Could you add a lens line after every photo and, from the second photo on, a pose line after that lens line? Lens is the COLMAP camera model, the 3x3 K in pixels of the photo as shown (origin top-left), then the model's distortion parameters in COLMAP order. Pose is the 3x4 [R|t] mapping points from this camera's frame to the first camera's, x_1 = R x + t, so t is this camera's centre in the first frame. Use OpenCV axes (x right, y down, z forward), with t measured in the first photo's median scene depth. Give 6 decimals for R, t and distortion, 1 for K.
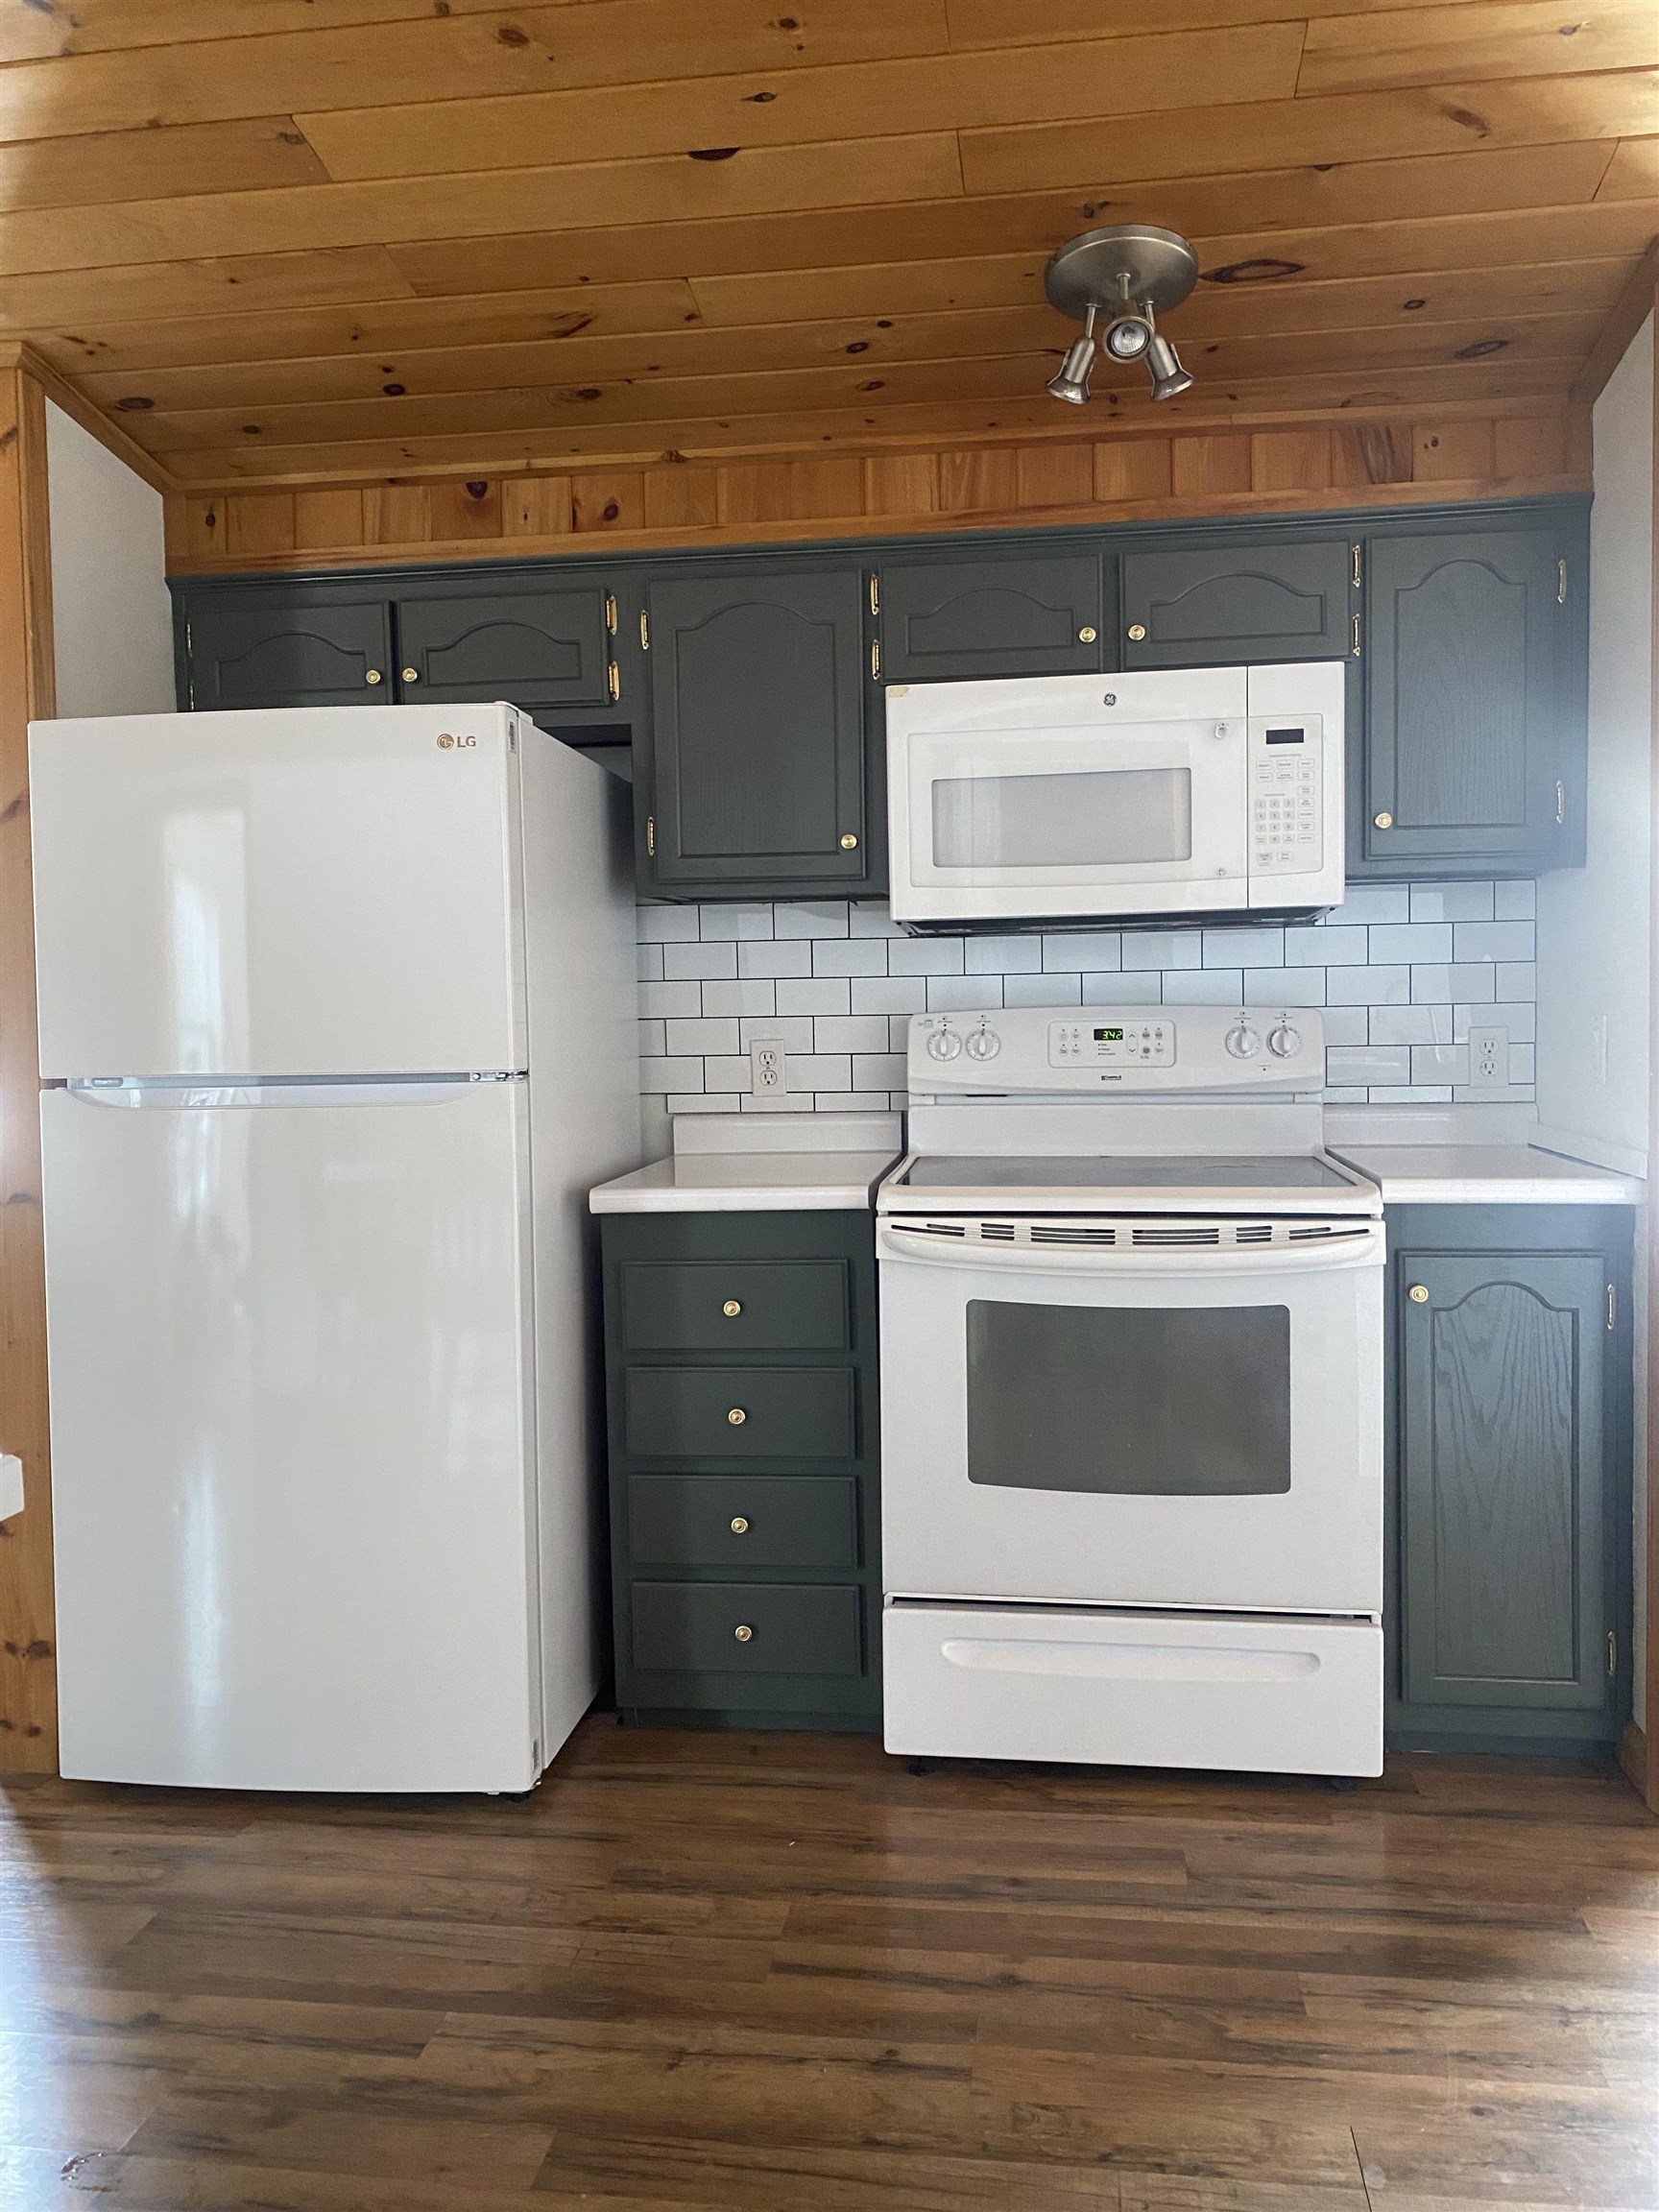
lens RADIAL K [[1723.2, 0, 907.3], [0, 1723.2, 1087.9], [0, 0, 1]] dist [0.035887, -0.034431]
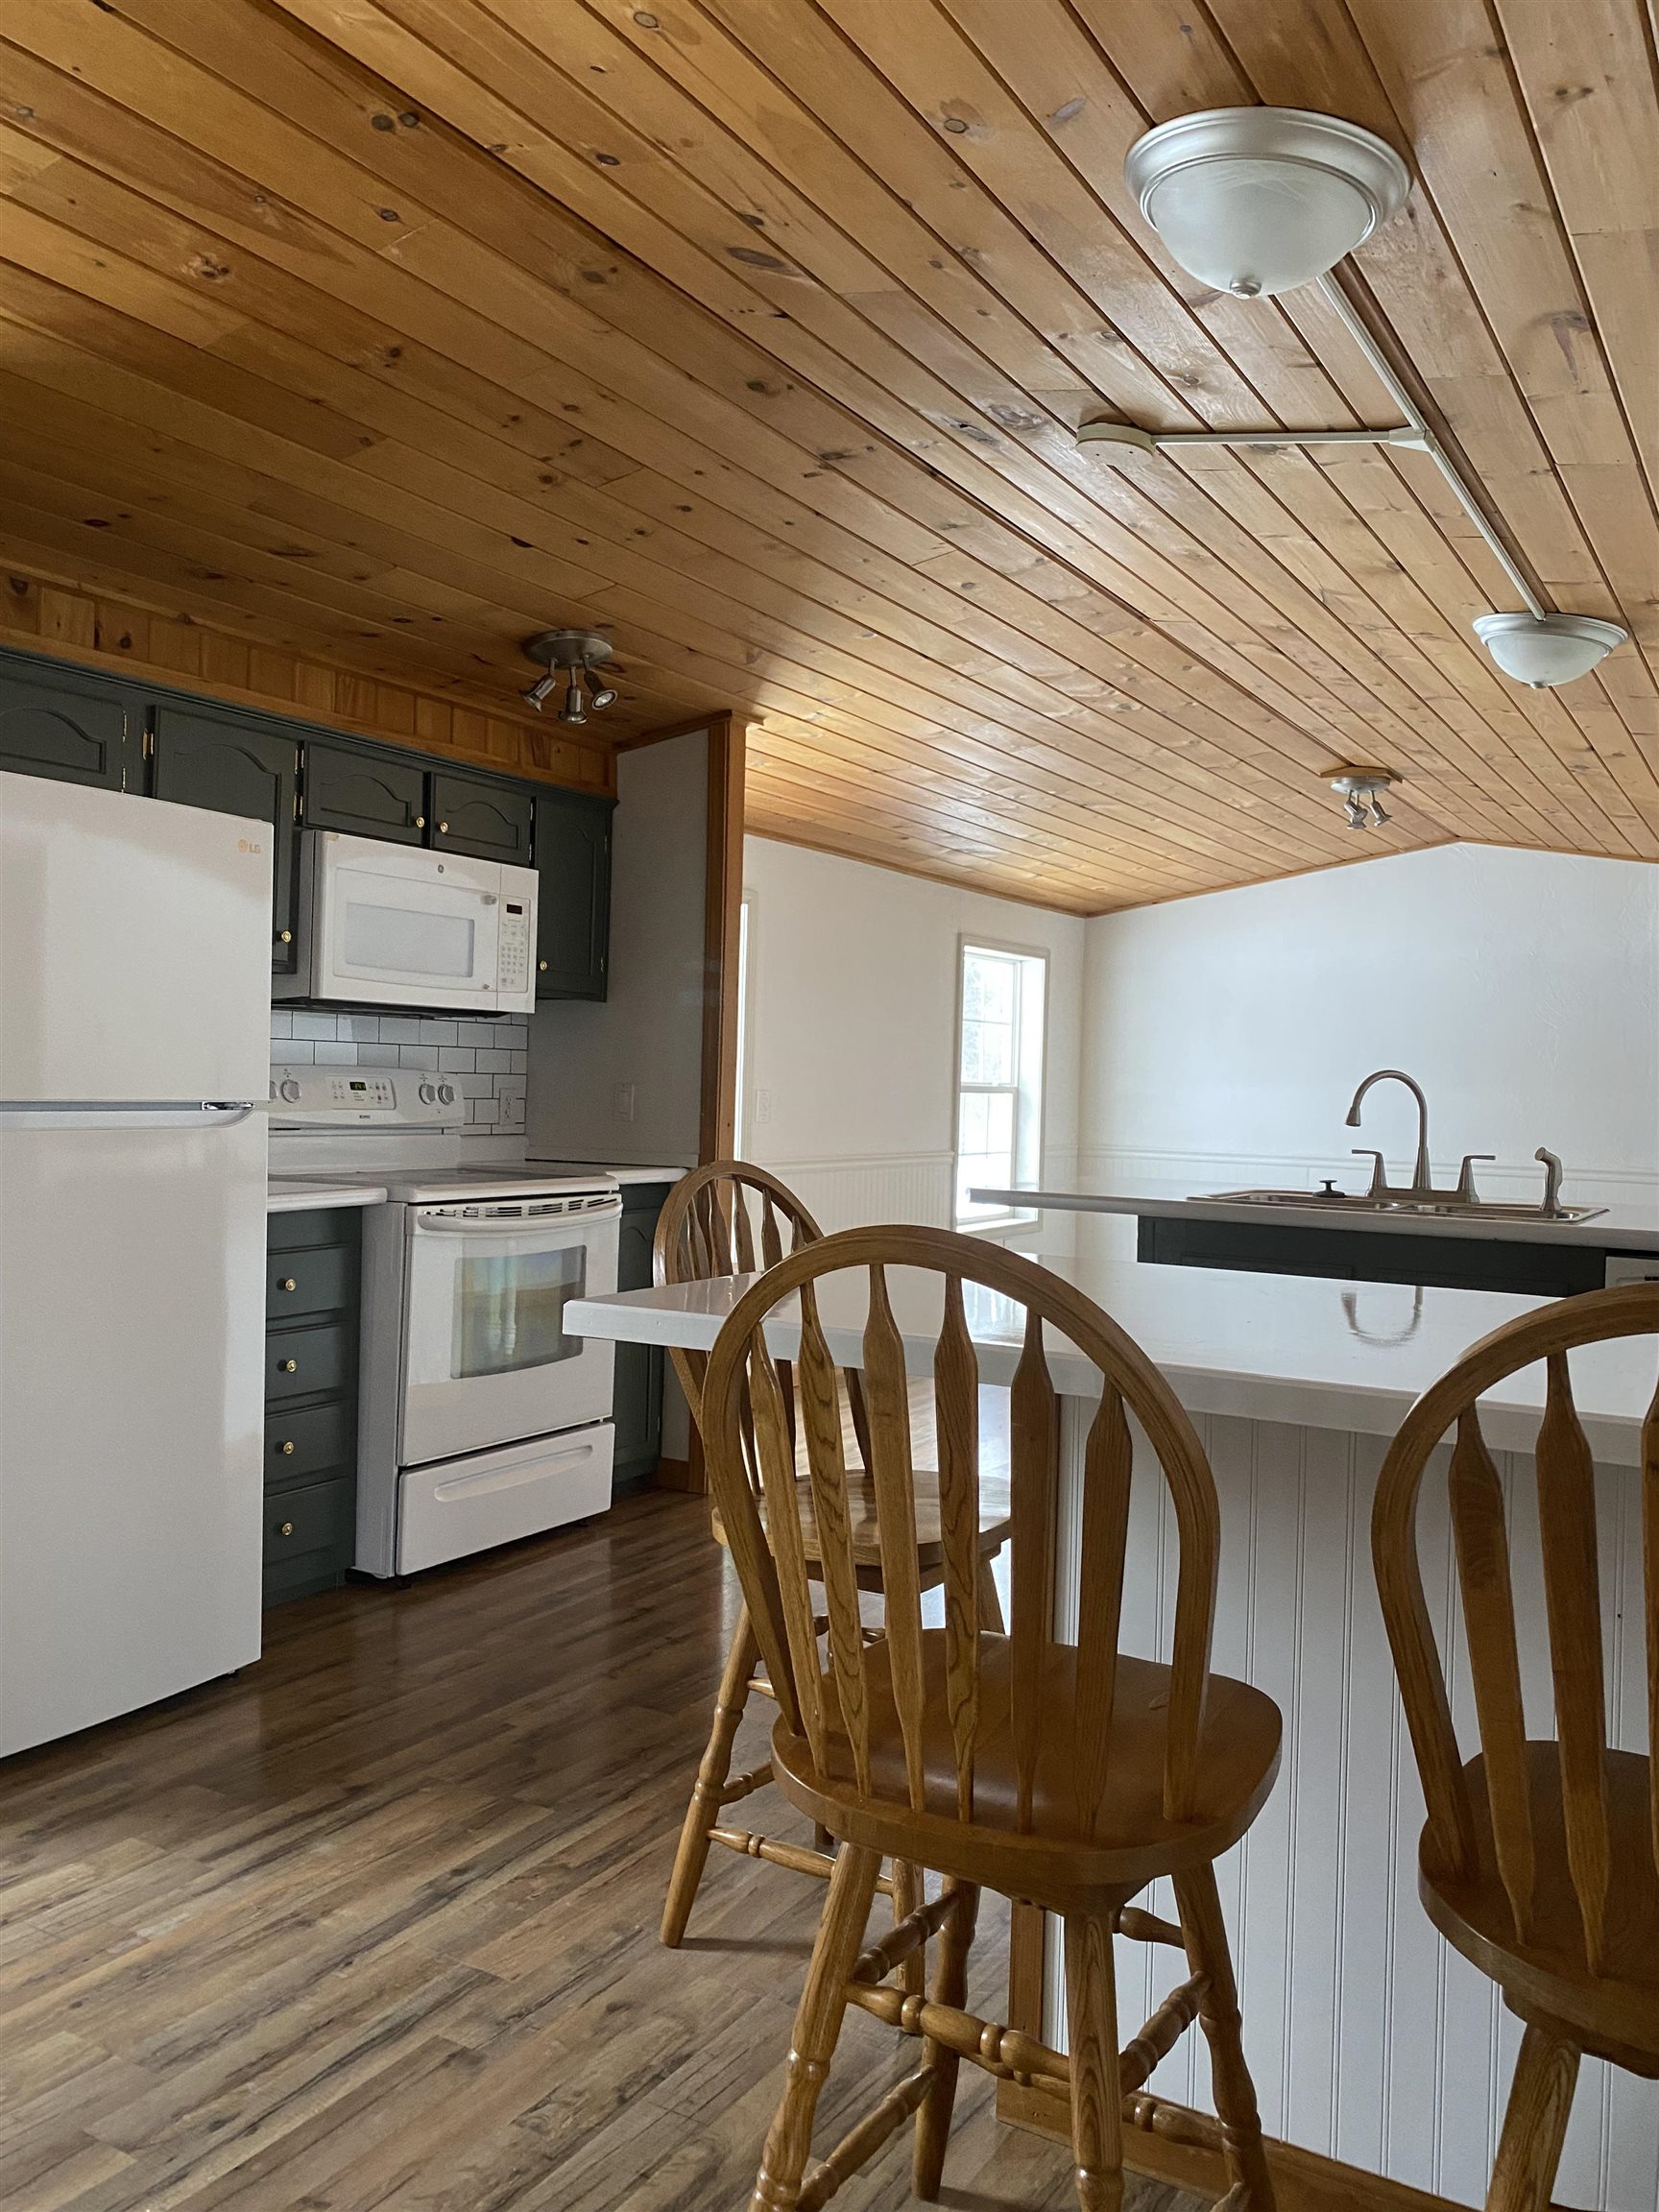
lens RADIAL K [[1723.2, 0, 907.3], [0, 1723.2, 1087.9], [0, 0, 1]] dist [0.035887, -0.034431]
pose [[0.347758, 0.029075, 0.937134, -1.250711], [0.015324, 0.999209, -0.036688, 0.034782], [-0.937459, 0.027119, 0.347037, 0.086840]]
